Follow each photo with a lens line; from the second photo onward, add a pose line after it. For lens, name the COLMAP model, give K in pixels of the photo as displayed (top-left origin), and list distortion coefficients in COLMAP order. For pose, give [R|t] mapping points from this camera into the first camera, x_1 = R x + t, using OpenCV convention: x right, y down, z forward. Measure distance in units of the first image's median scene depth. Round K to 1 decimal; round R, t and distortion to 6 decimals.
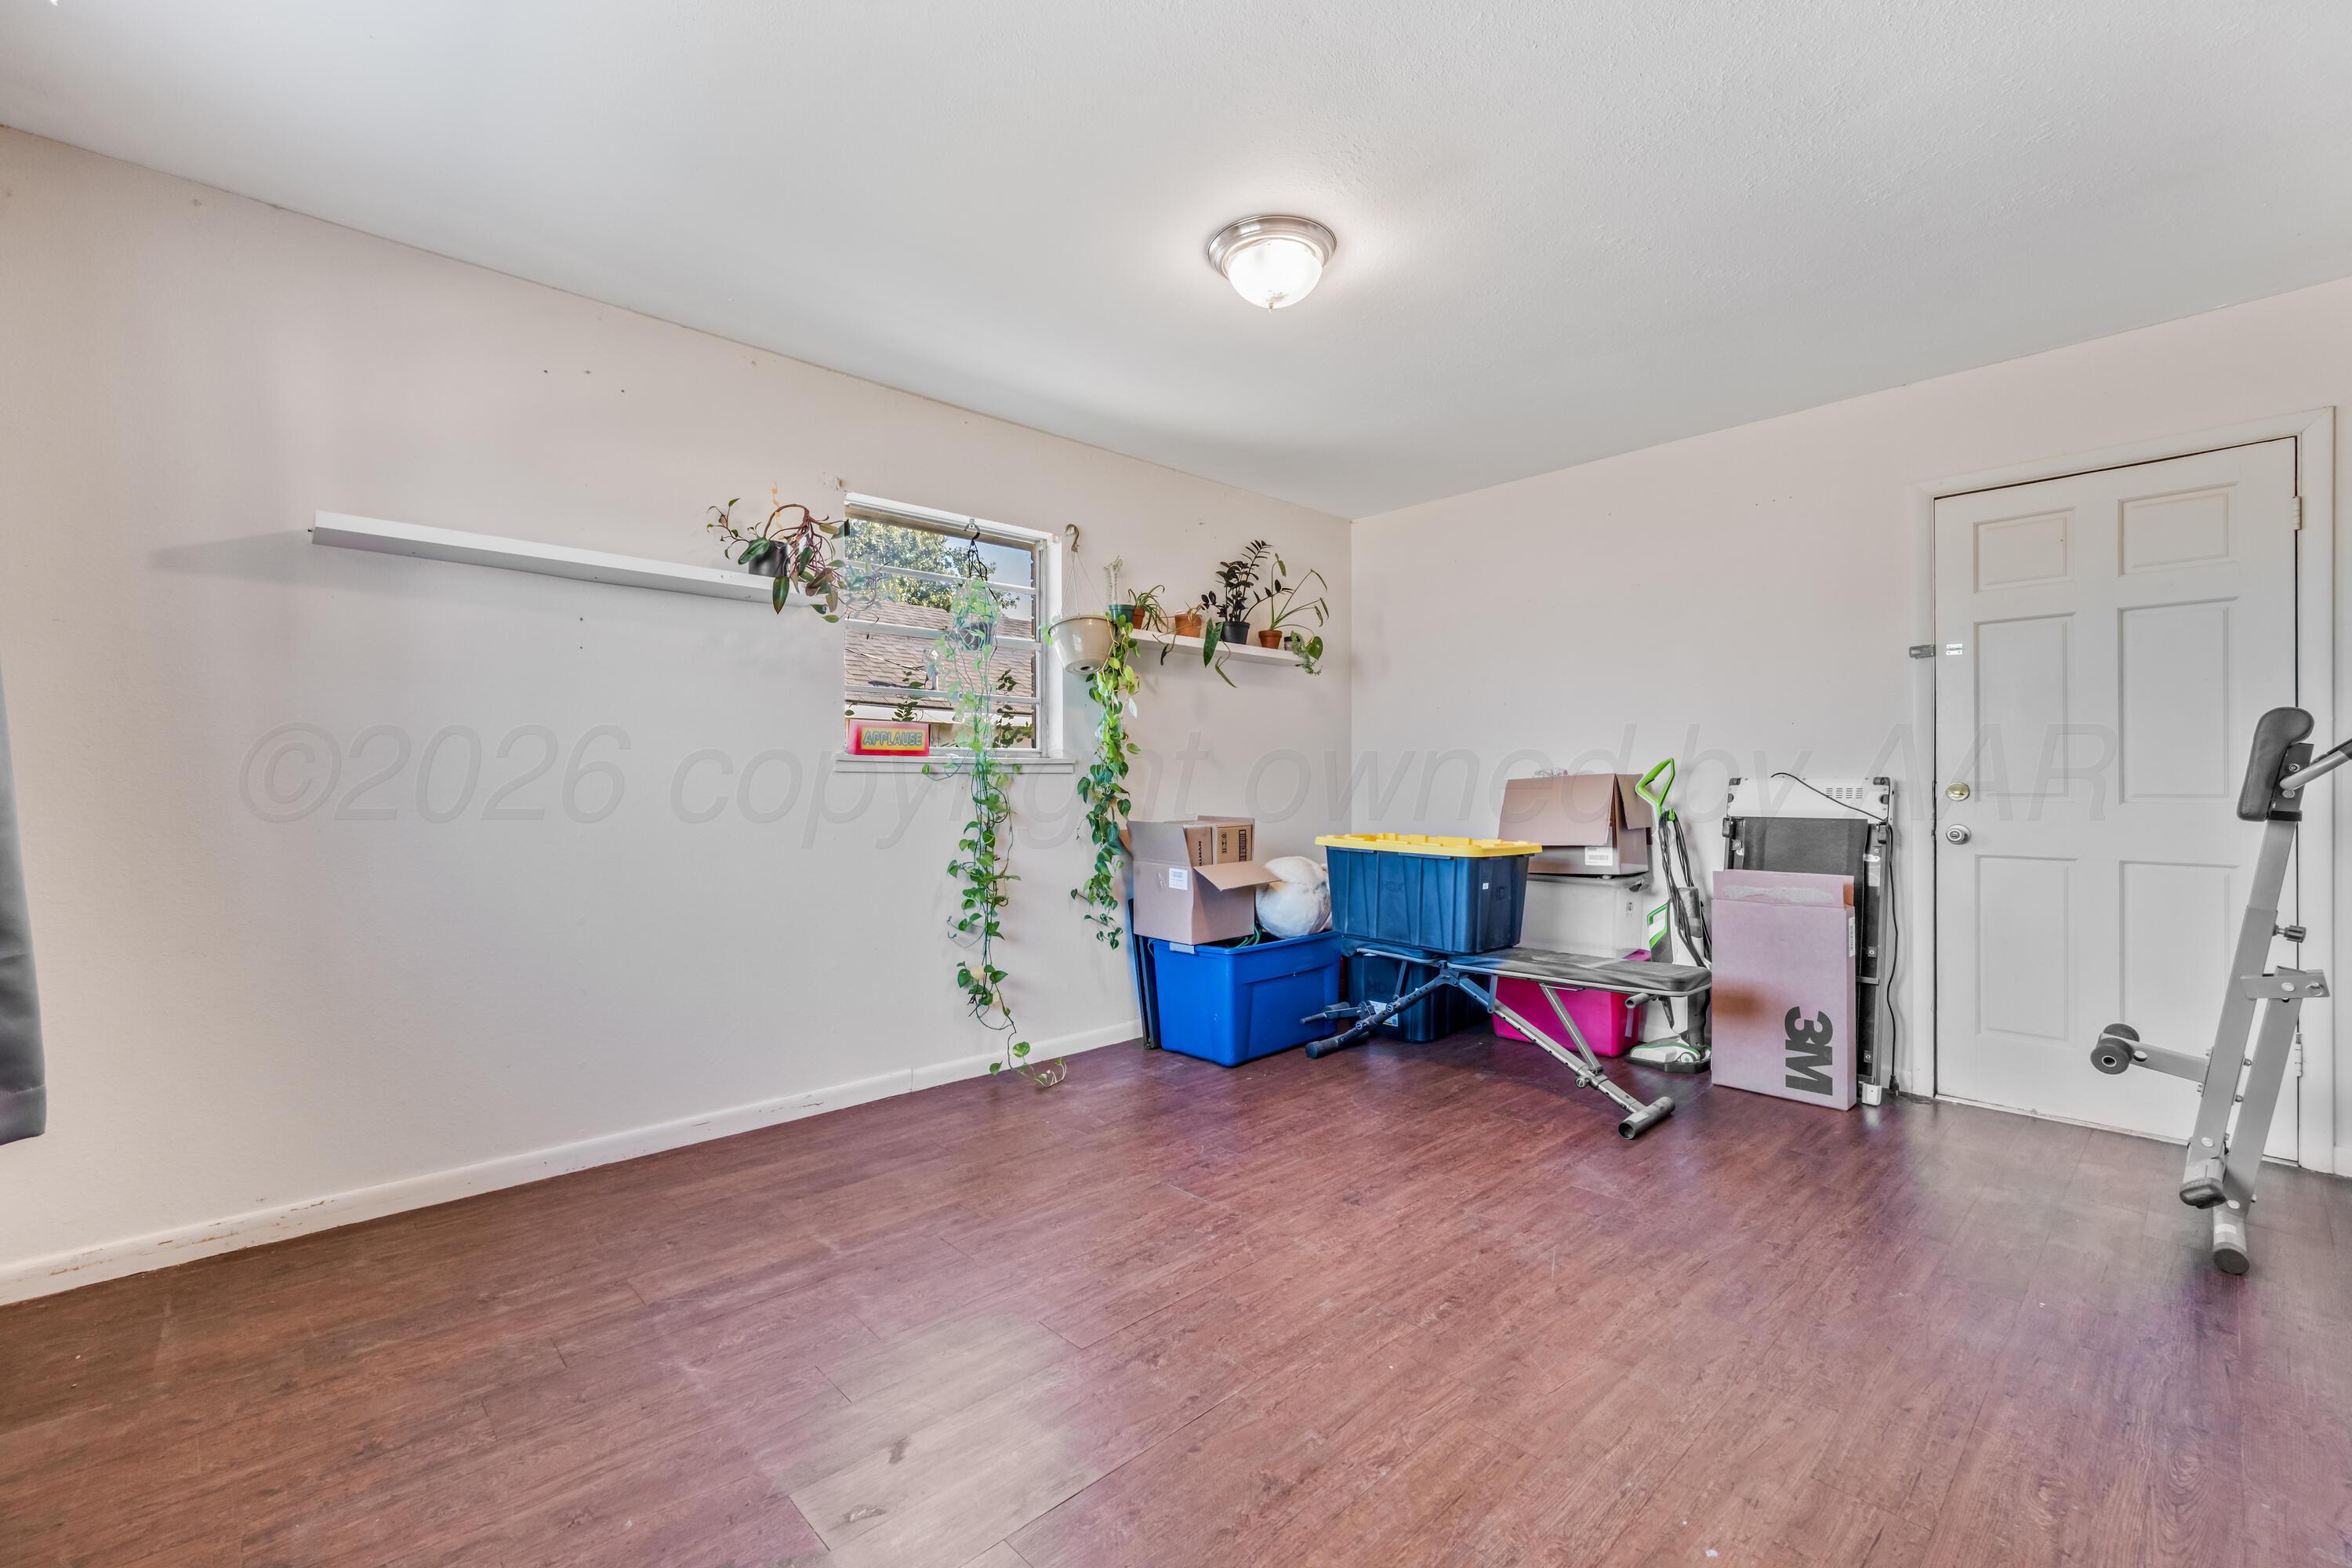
lens RADIAL K [[1003.1, 0, 1176.0], [0, 1003.1, 784.0], [0, 0, 1]] dist [0.002249, -0.000331]
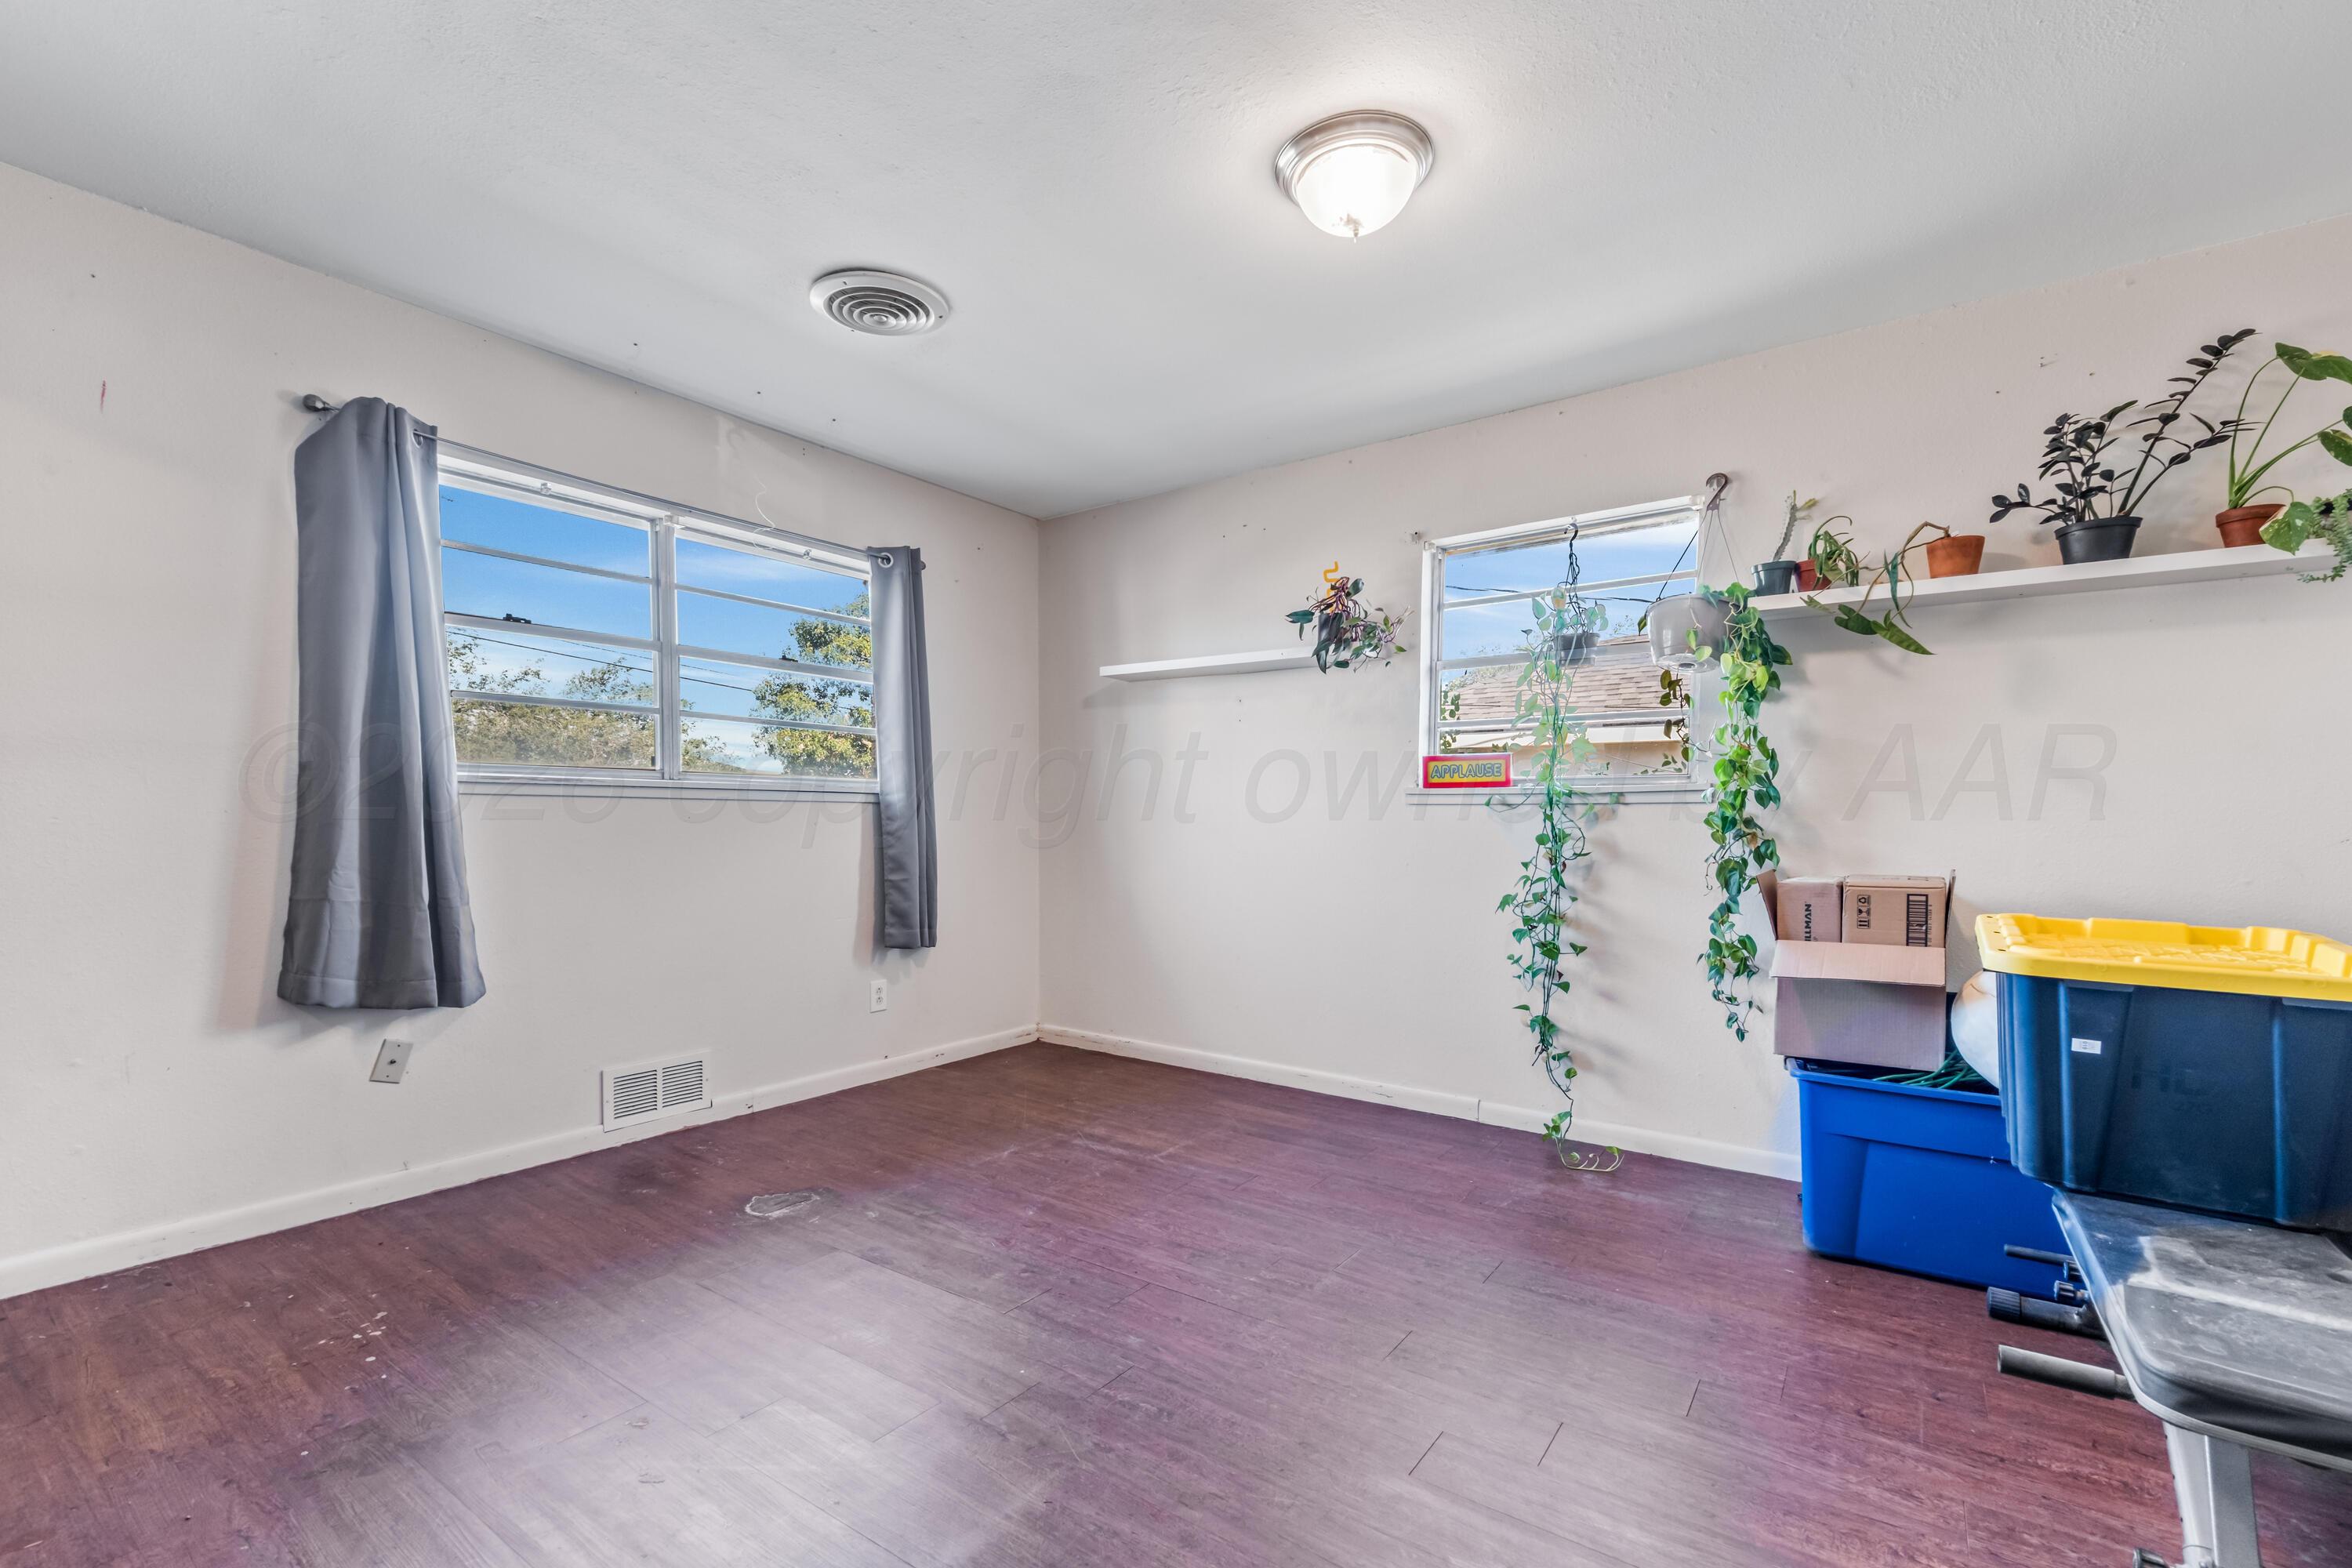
lens RADIAL K [[1011.8, 0, 1175.3], [0, 1011.8, 858.6], [0, 0, 1]] dist [0.040344, -0.000191]
pose [[0.193319, 0.043484, -0.980172, 0.836566], [-0.009304, 0.999054, 0.042486, 0.003650], [0.981092, 0.000906, 0.193540, 0.633806]]
